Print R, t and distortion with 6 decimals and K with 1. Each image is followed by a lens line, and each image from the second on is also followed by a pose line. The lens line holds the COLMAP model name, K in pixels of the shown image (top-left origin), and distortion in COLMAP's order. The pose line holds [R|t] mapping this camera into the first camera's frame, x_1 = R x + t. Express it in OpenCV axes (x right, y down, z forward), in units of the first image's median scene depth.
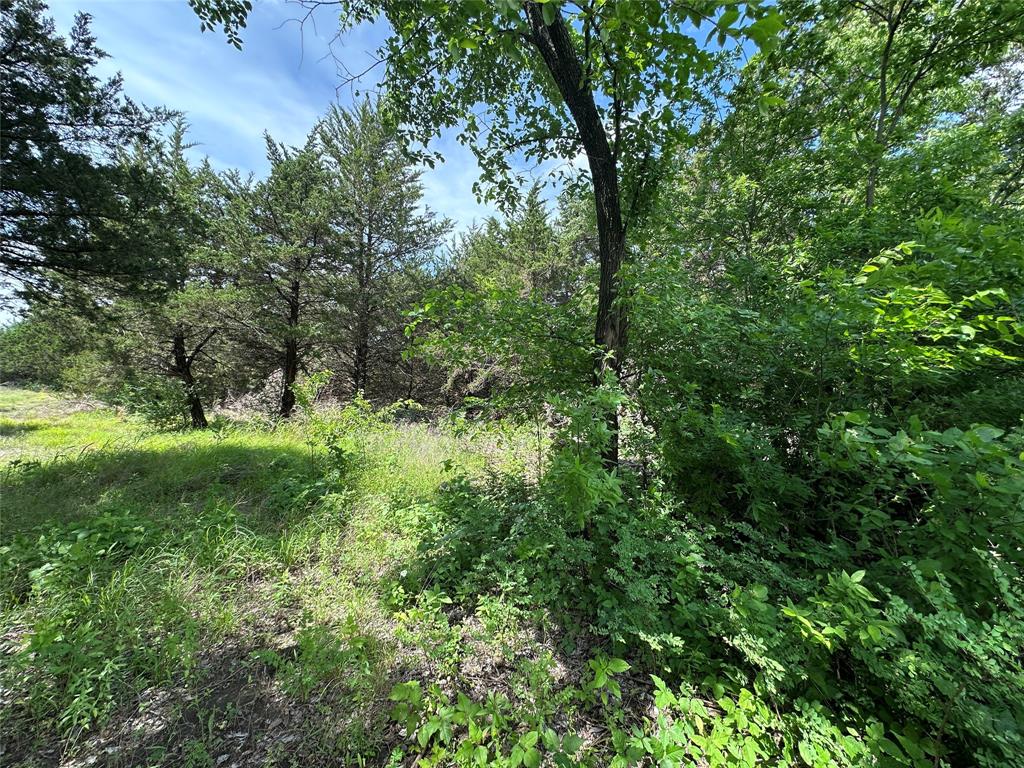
lens RADIAL K [[411.3, 0, 510.4], [0, 411.3, 383.2], [0, 0, 1]] dist [-0.002484, 0.000054]
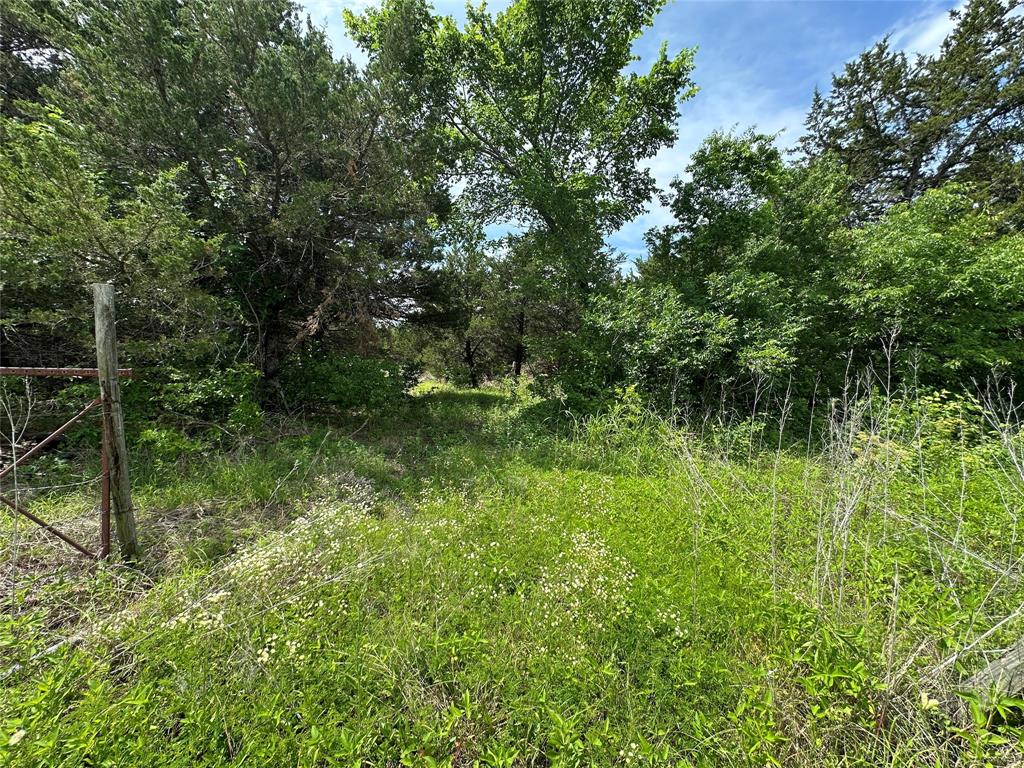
lens RADIAL K [[411.3, 0, 510.4], [0, 411.3, 383.2], [0, 0, 1]] dist [-0.002484, 0.000054]
pose [[0.836522, 0.042722, -0.546266, 0.515306], [-0.027966, 0.998985, 0.035303, 0.009068], [0.547220, -0.014255, 0.836868, -0.620796]]
